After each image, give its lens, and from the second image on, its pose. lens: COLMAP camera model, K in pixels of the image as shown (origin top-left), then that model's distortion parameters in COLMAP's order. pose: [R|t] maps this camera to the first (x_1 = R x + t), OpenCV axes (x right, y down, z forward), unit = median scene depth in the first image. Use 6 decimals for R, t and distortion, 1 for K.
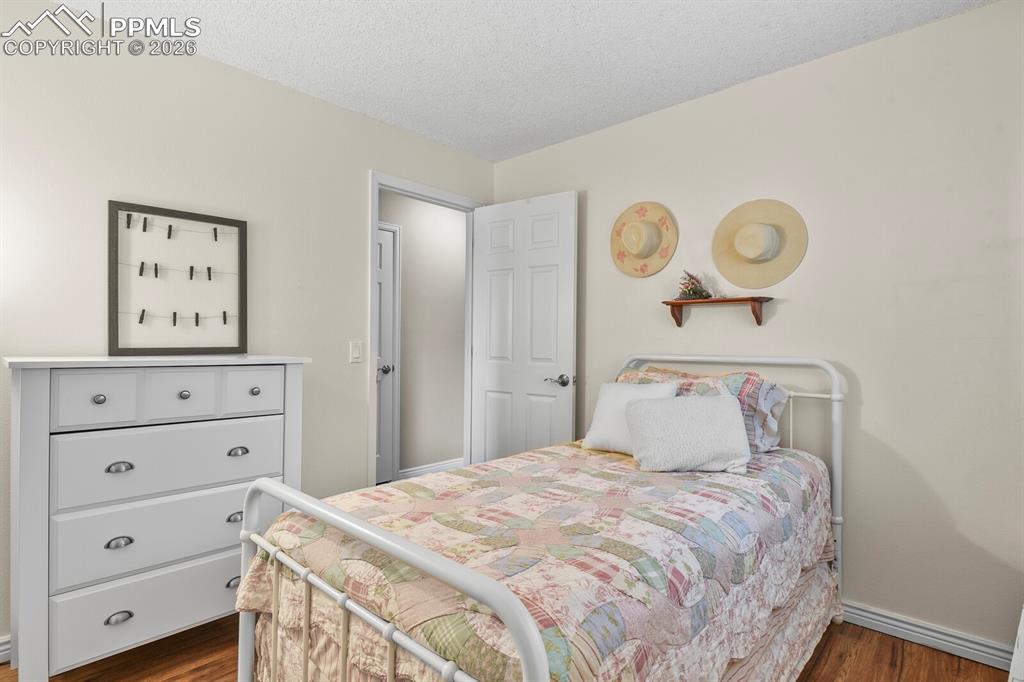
lens RADIAL K [[500.6, 0, 518.6], [0, 500.6, 340.8], [0, 0, 1]] dist [-0.019963, -0.000660]
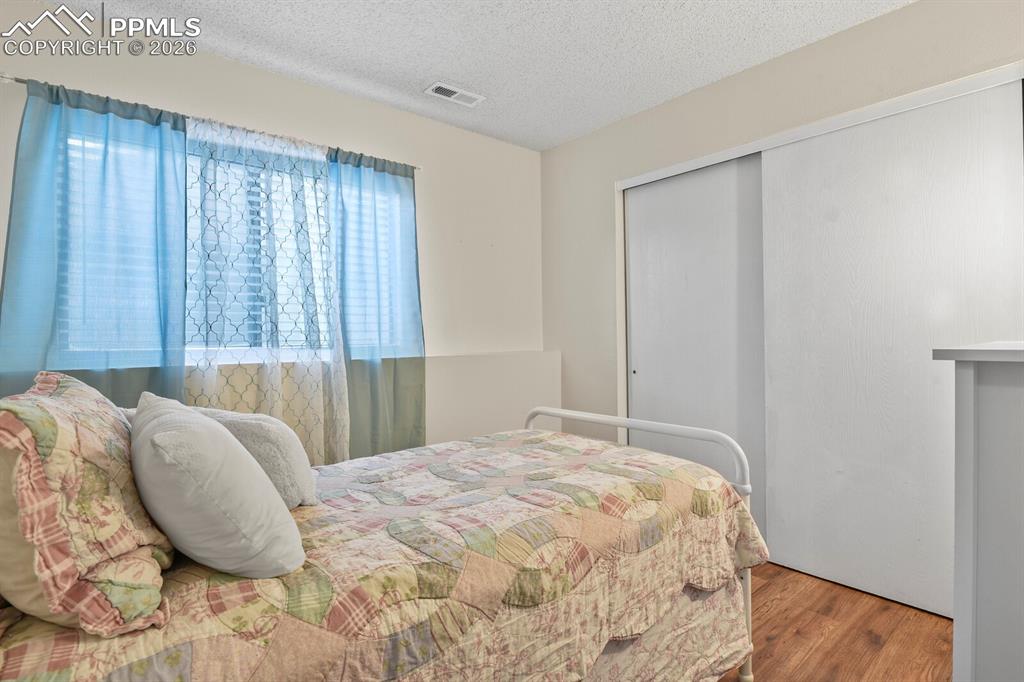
lens RADIAL K [[500.6, 0, 518.6], [0, 500.6, 340.8], [0, 0, 1]] dist [-0.019963, -0.000660]
pose [[-0.992829, -0.005263, 0.119426, -0.144742], [-0.005086, 0.999985, 0.001784, 0.039758], [-0.119433, 0.001163, -0.992842, 2.054449]]
